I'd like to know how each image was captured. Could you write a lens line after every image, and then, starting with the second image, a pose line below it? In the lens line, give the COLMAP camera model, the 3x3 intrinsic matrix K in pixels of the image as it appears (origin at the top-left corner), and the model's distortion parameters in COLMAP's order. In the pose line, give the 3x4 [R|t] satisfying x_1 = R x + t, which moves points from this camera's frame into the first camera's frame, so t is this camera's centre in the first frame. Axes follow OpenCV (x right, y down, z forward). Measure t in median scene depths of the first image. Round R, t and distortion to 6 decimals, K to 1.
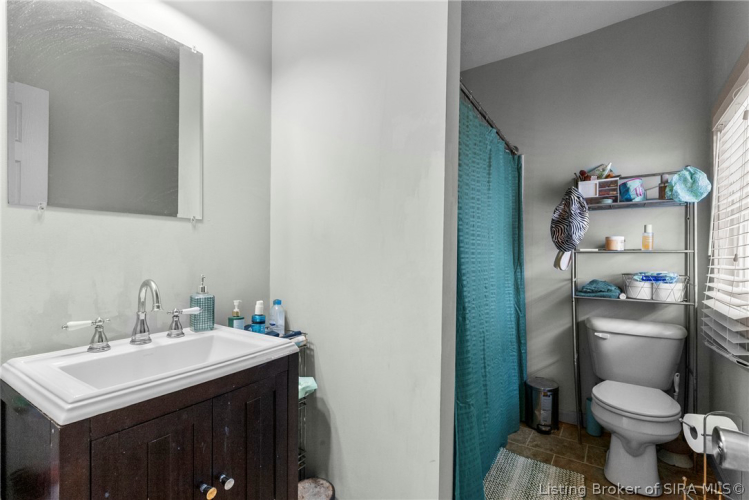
lens RADIAL K [[345.2, 0, 378.3], [0, 345.2, 250.5], [0, 0, 1]] dist [0.001218, 0.000203]
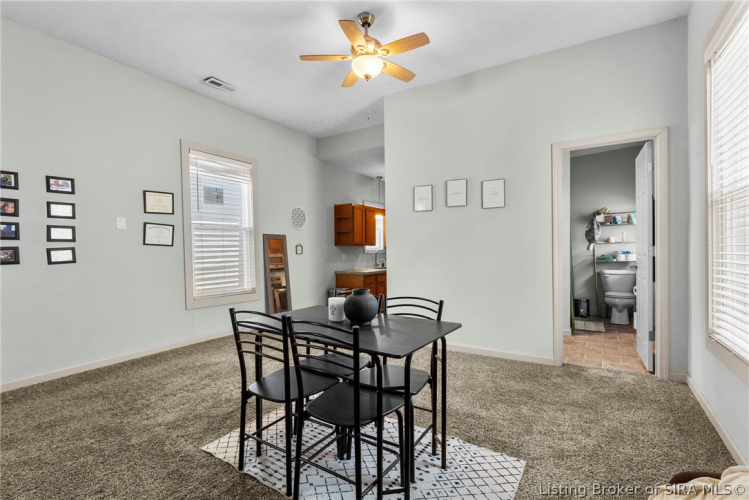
lens RADIAL K [[345.2, 0, 370.6], [0, 345.2, 249.9], [0, 0, 1]] dist [0.001218, 0.000203]
pose [[0.999583, -0.023290, 0.017088, -1.137625], [0.023291, 0.999729, 0.000135, 0.013088], [-0.017086, 0.000263, 0.999854, -1.522903]]
